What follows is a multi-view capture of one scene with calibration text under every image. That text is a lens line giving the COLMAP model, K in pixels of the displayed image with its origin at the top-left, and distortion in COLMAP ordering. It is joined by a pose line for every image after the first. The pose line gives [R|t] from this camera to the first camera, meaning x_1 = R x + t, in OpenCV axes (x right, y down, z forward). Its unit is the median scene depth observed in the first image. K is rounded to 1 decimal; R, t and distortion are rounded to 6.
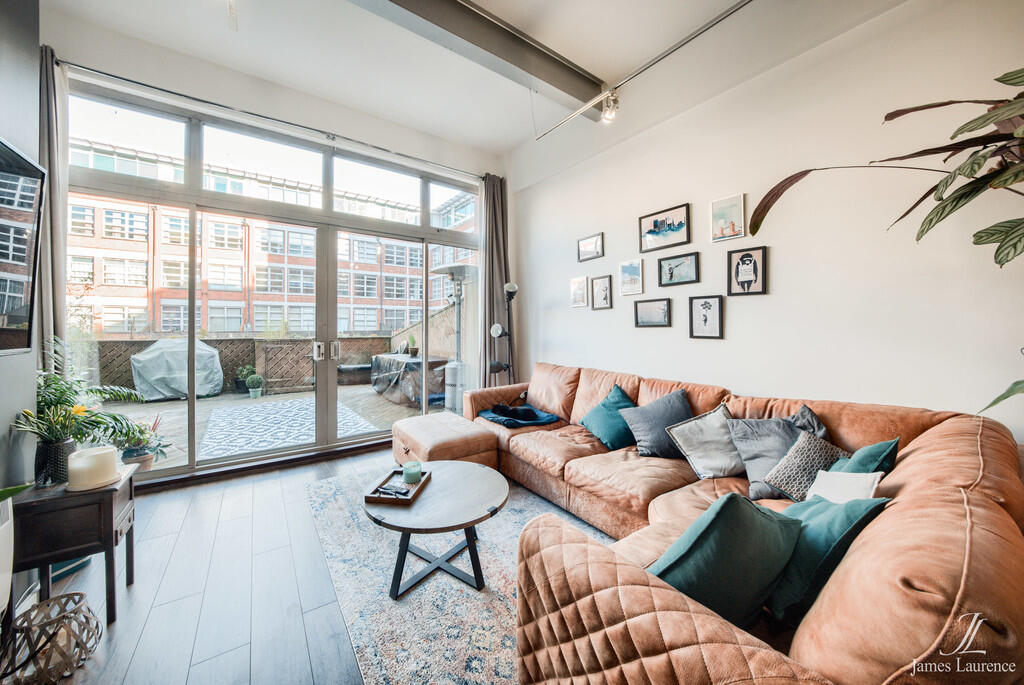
lens RADIAL K [[357.3, 0, 511.6], [0, 357.3, 326.1], [0, 0, 1]] dist [-0.000258, 0.000102]
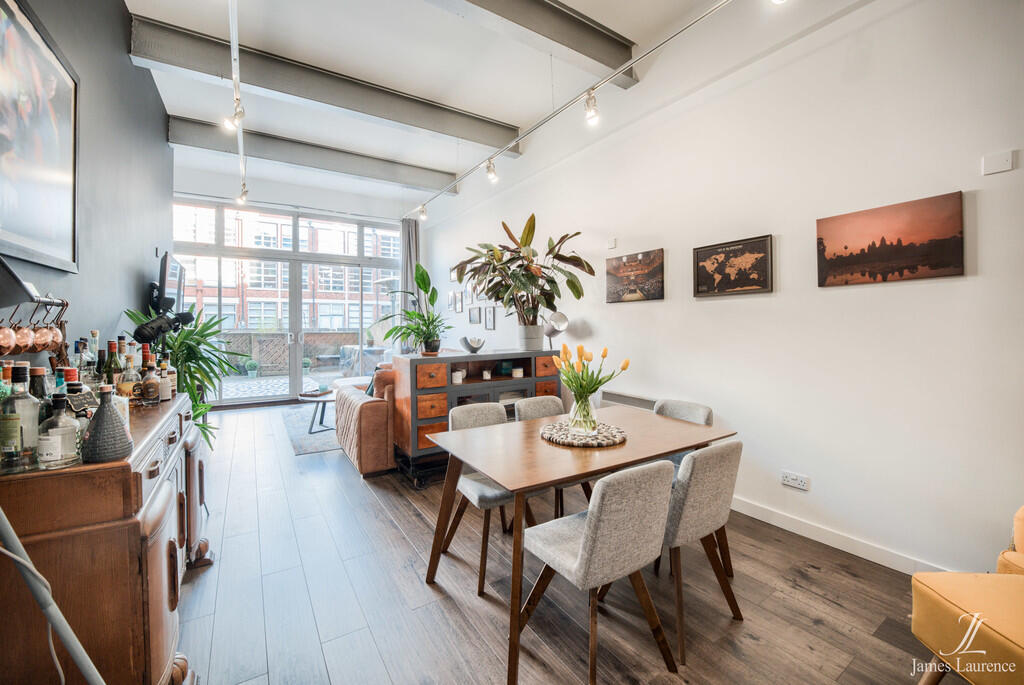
lens RADIAL K [[408.3, 0, 510.8], [0, 408.3, 332.2], [0, 0, 1]] dist [-0.002709, -0.013771]
pose [[0.998767, 0.002924, -0.049567, 0.440362], [-0.001869, 0.999771, 0.021312, 0.003549], [0.049618, -0.021194, 0.998543, -0.640653]]
